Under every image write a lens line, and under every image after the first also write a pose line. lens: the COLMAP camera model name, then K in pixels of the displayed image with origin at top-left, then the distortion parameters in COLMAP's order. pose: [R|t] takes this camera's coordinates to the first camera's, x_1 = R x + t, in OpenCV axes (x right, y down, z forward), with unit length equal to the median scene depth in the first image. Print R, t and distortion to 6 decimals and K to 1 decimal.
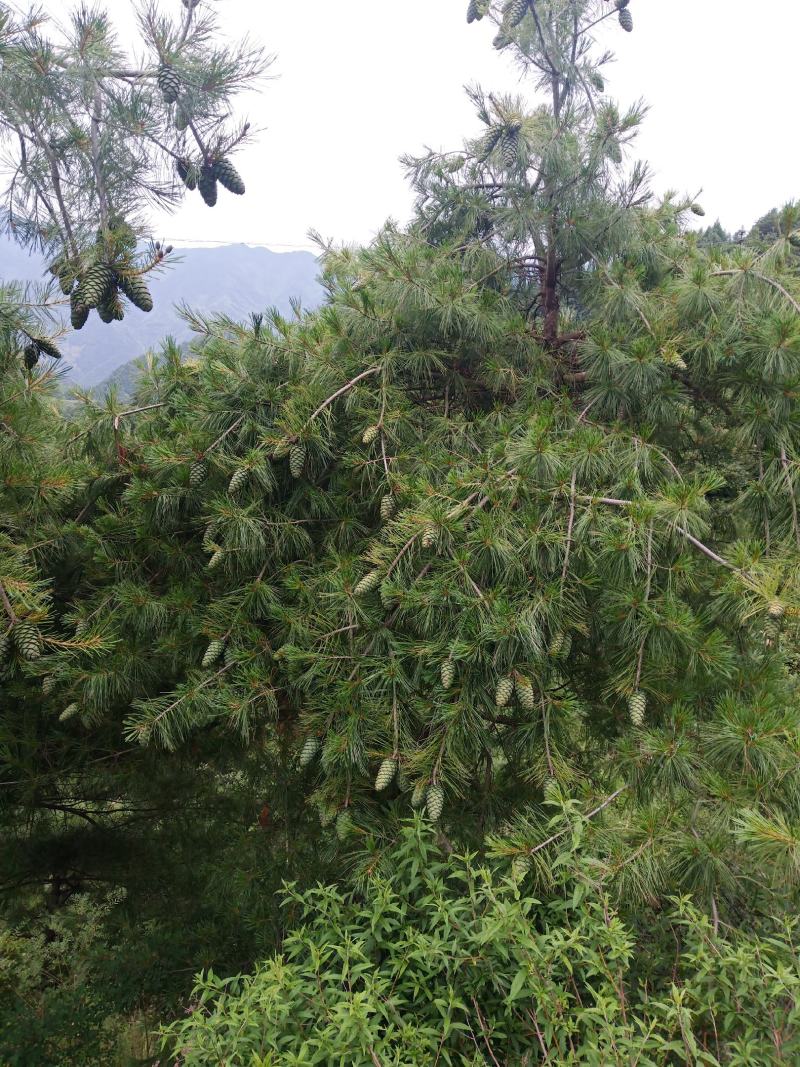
lens RADIAL K [[901.2, 0, 396.9], [0, 901.2, 529.0], [0, 0, 1]] dist [0.108833, -0.118443]
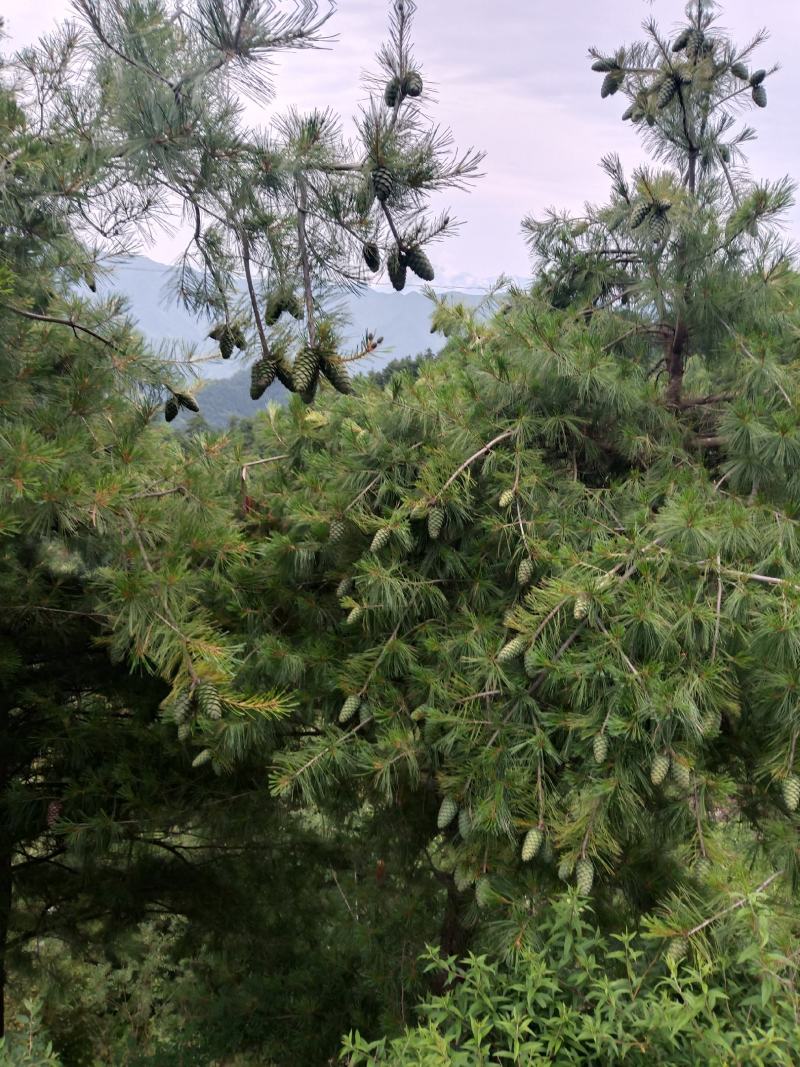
lens RADIAL K [[901.2, 0, 396.9], [0, 901.2, 529.0], [0, 0, 1]] dist [0.108833, -0.118443]
pose [[0.998601, 0.034878, -0.039734, -0.119760], [-0.036043, 0.998930, -0.028984, -0.039146], [0.038680, 0.030376, 0.998790, -0.022091]]
